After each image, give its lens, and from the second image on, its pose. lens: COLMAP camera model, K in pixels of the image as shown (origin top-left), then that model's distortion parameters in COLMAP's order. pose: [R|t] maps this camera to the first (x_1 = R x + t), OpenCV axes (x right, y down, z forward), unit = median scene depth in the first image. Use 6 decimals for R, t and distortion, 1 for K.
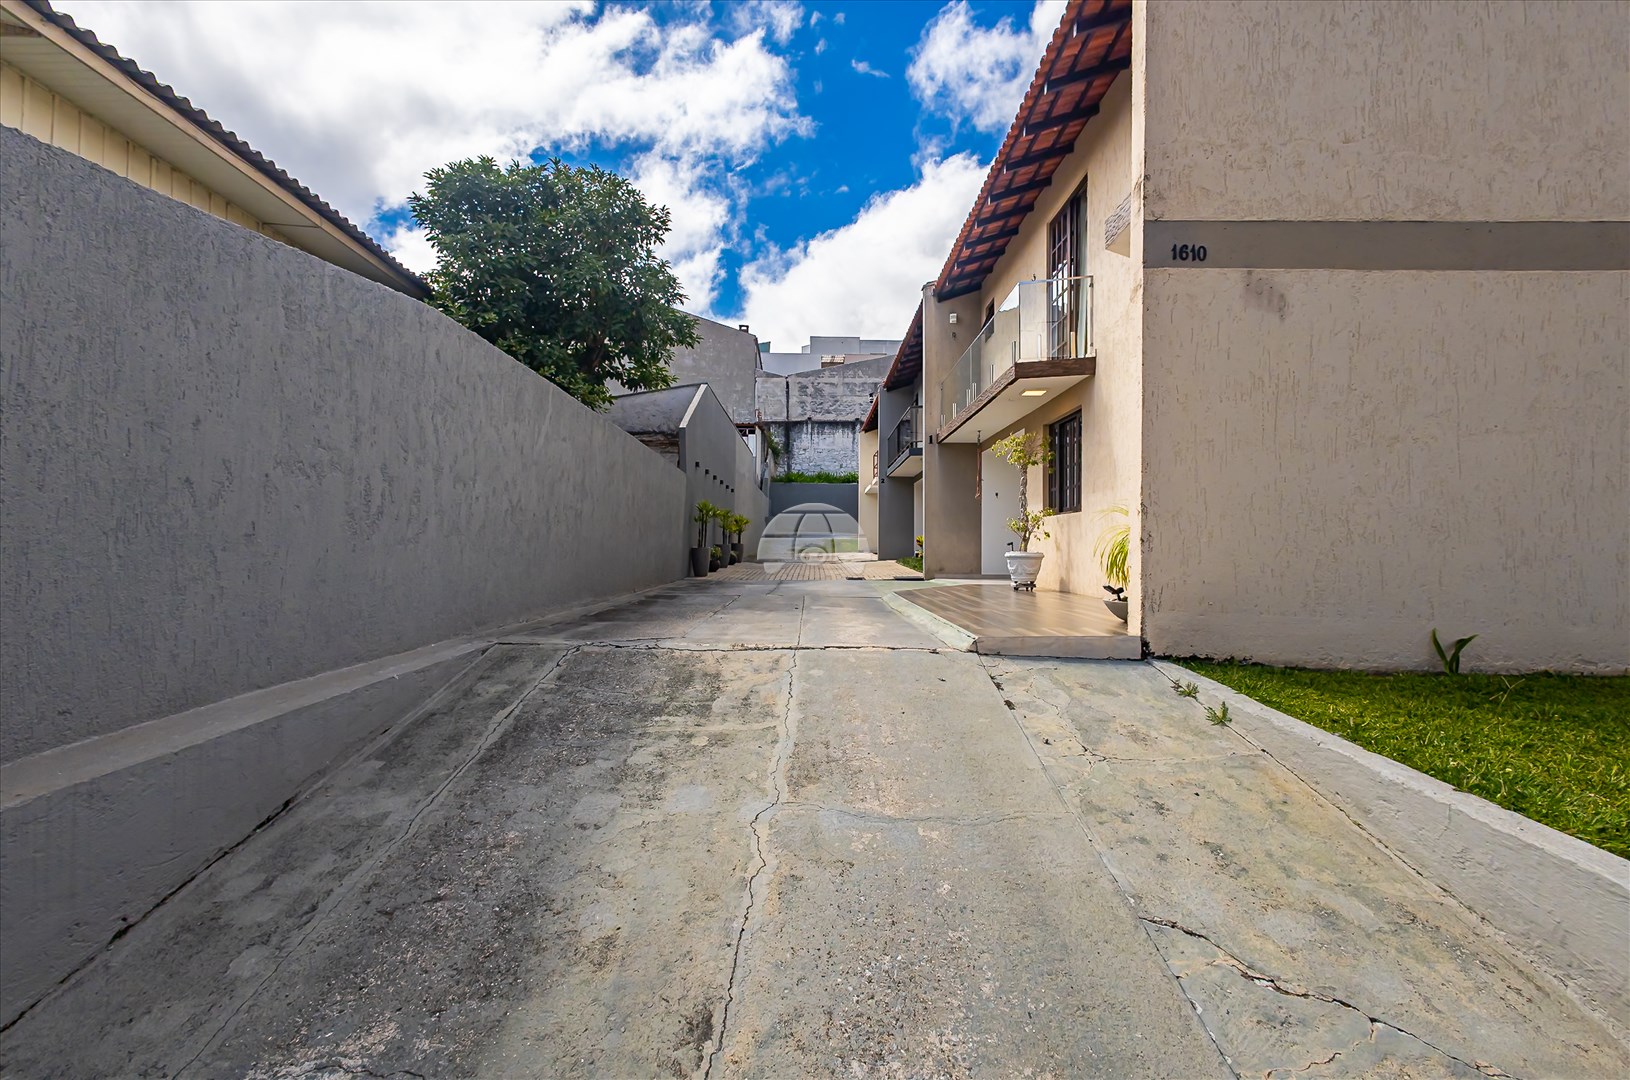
lens RADIAL K [[745.8, 0, 812.5], [0, 745.8, 543.9], [0, 0, 1]] dist [0.012838, -0.005173]
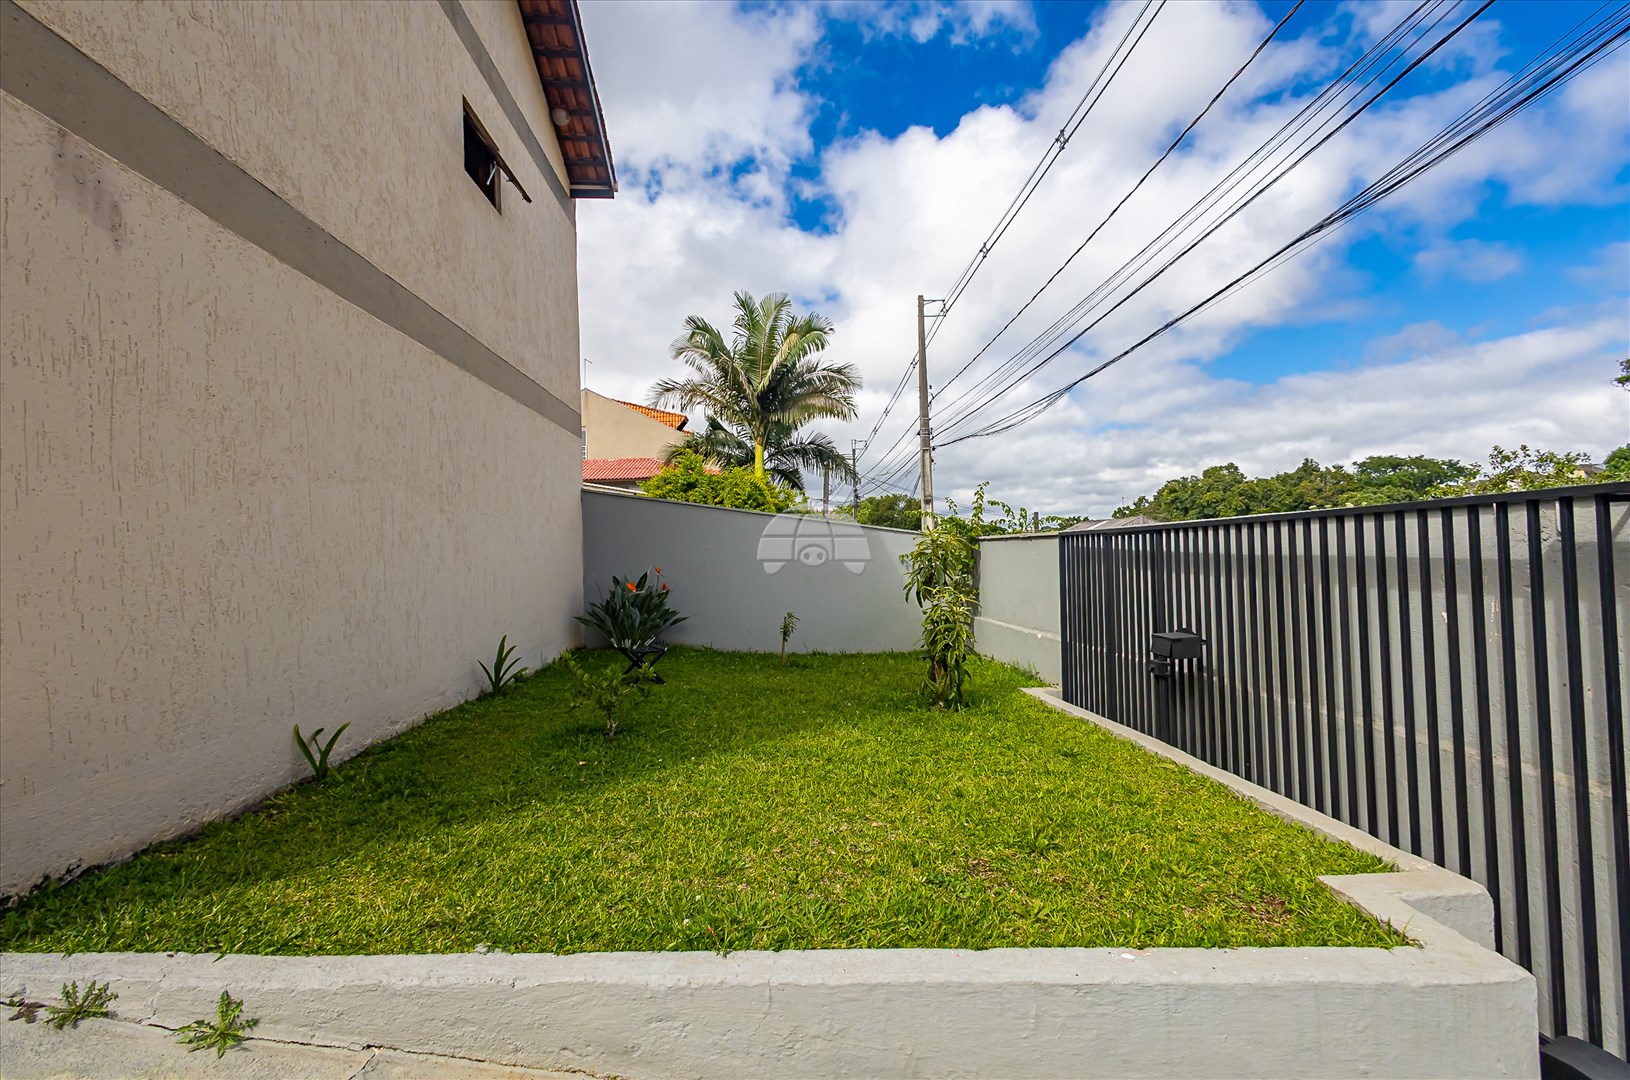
lens RADIAL K [[745.8, 0, 812.5], [0, 745.8, 543.9], [0, 0, 1]] dist [0.012838, -0.005173]
pose [[-0.057400, 0.005989, 0.998333, 0.025203], [0.022374, 0.999739, -0.004711, -0.058402], [-0.998101, 0.022066, -0.057519, 0.507414]]
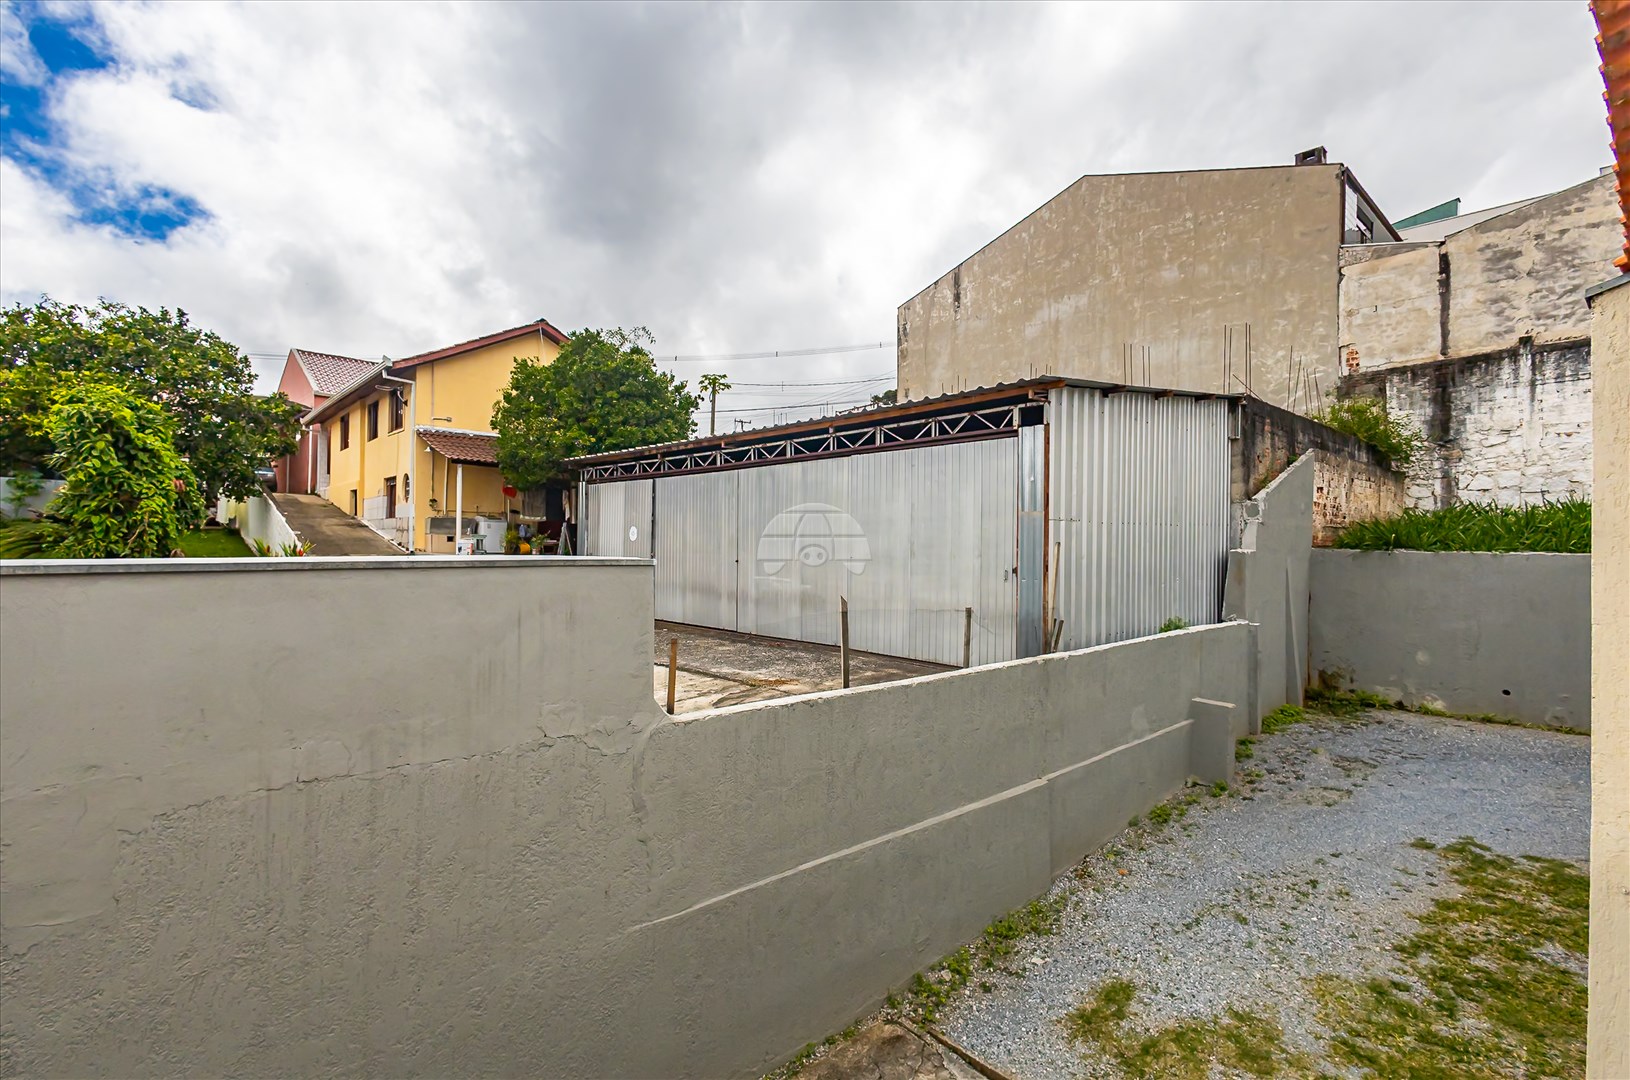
lens RADIAL K [[751.3, 0, 815.0], [0, 751.3, 540.0], [0, 0, 1]] dist [0.015588, -0.006433]
pose [[0.655851, -0.006884, -0.754859, 0.483520], [-0.002402, 0.999934, -0.011206, -0.754715], [0.754886, 0.009162, 0.655792, 5.566684]]
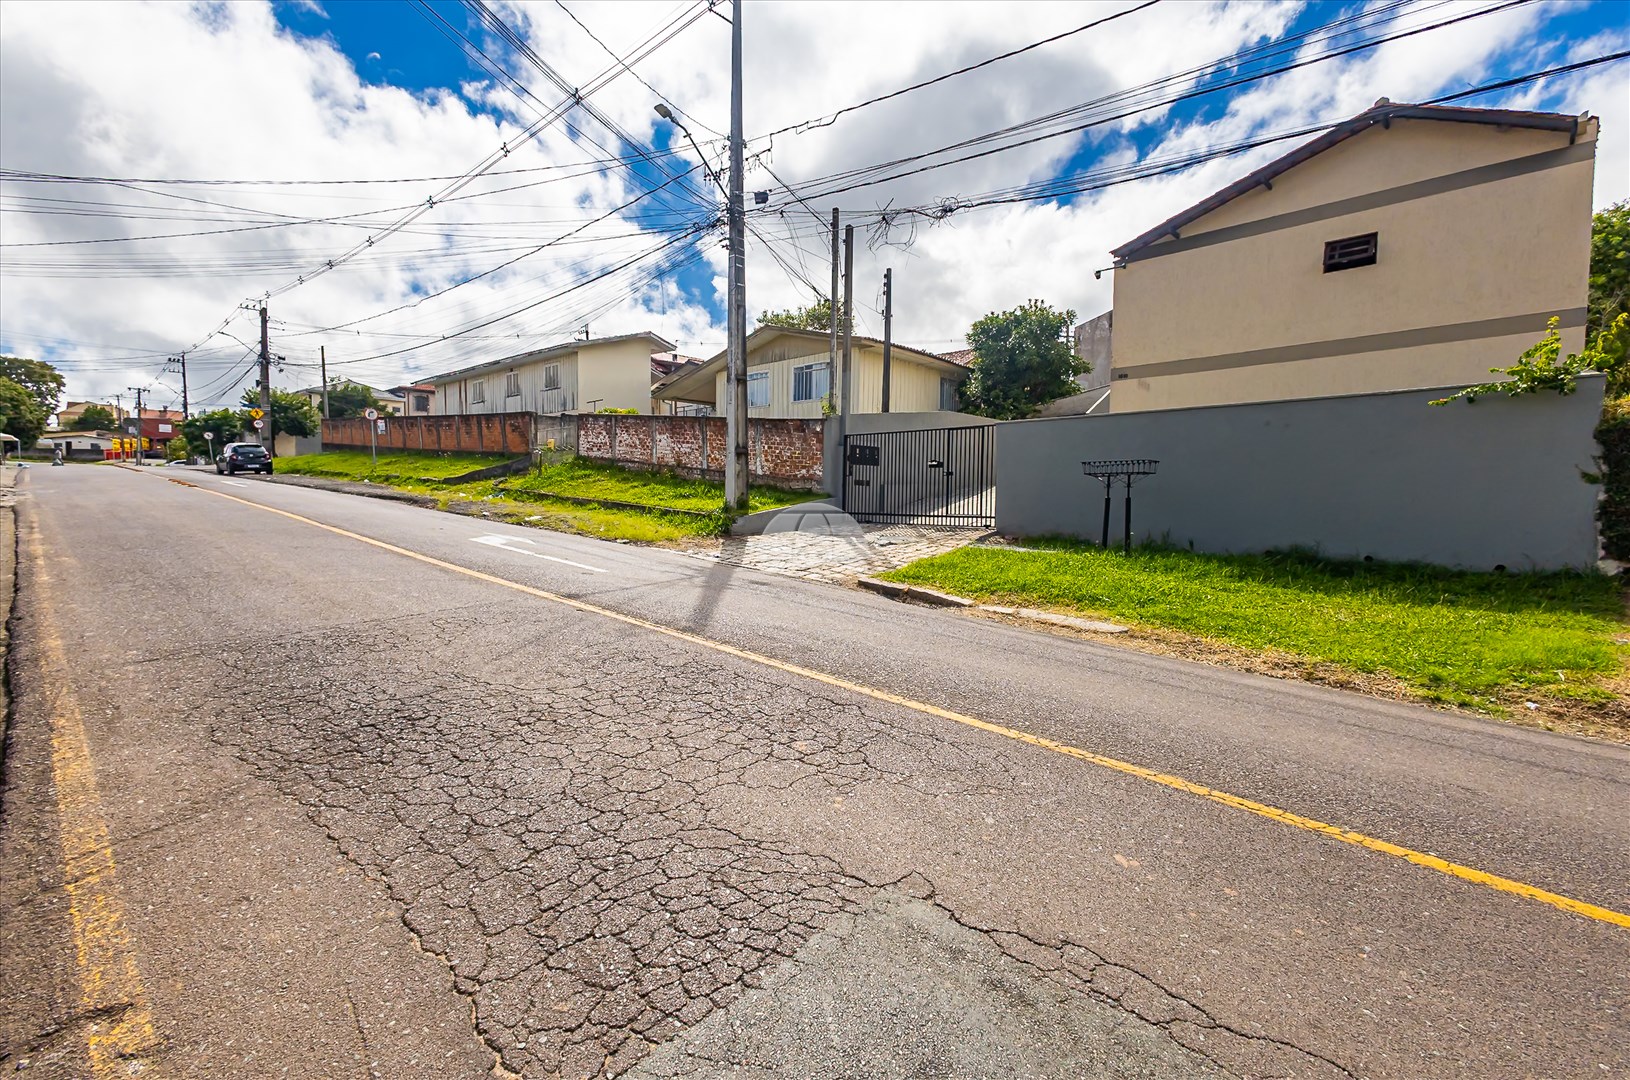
lens RADIAL K [[745.8, 0, 812.5], [0, 745.8, 543.9], [0, 0, 1]] dist [0.012838, -0.005173]
pose [[0.718768, 0.032547, -0.694488, 1.997381], [0.007298, 0.998495, 0.054348, 0.229955], [0.695212, -0.044132, 0.717449, -2.763303]]
